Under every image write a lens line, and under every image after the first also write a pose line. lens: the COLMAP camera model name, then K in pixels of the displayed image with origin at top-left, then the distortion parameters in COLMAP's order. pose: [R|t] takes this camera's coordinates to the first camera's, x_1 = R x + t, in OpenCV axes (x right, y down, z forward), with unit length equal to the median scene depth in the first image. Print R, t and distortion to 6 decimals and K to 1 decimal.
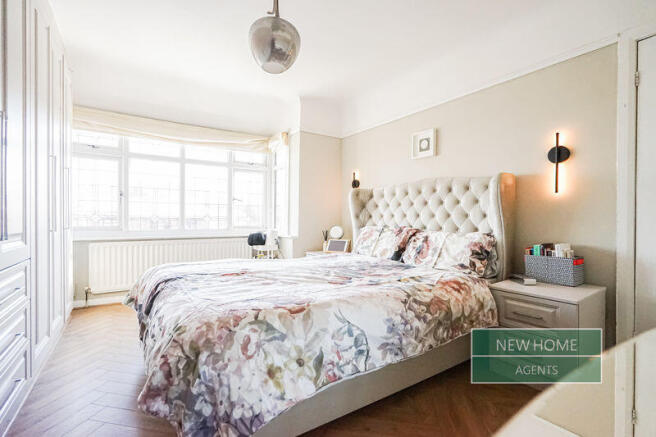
lens RADIAL K [[302.5, 0, 332.4], [0, 302.5, 219.0], [0, 0, 1]] dist [-0.017702, 0.005718]
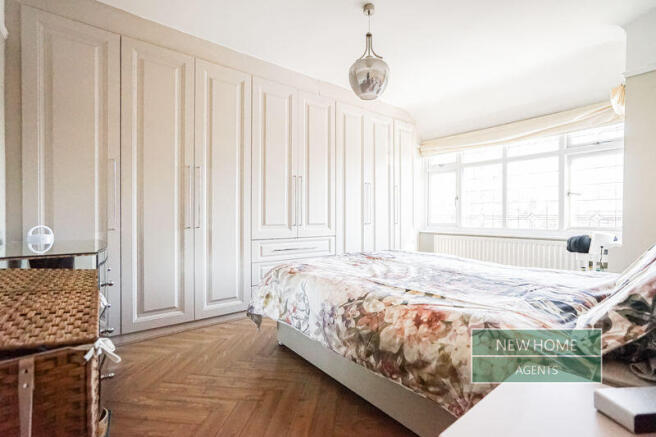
lens RADIAL K [[302.5, 0, 333.0], [0, 302.5, 219.1], [0, 0, 1]] dist [-0.017702, 0.005718]
pose [[0.080035, 0.001699, -0.996791, 0.529568], [-0.002217, 0.999996, 0.001527, 0.005263], [0.996790, 0.002088, 0.080039, 0.381264]]
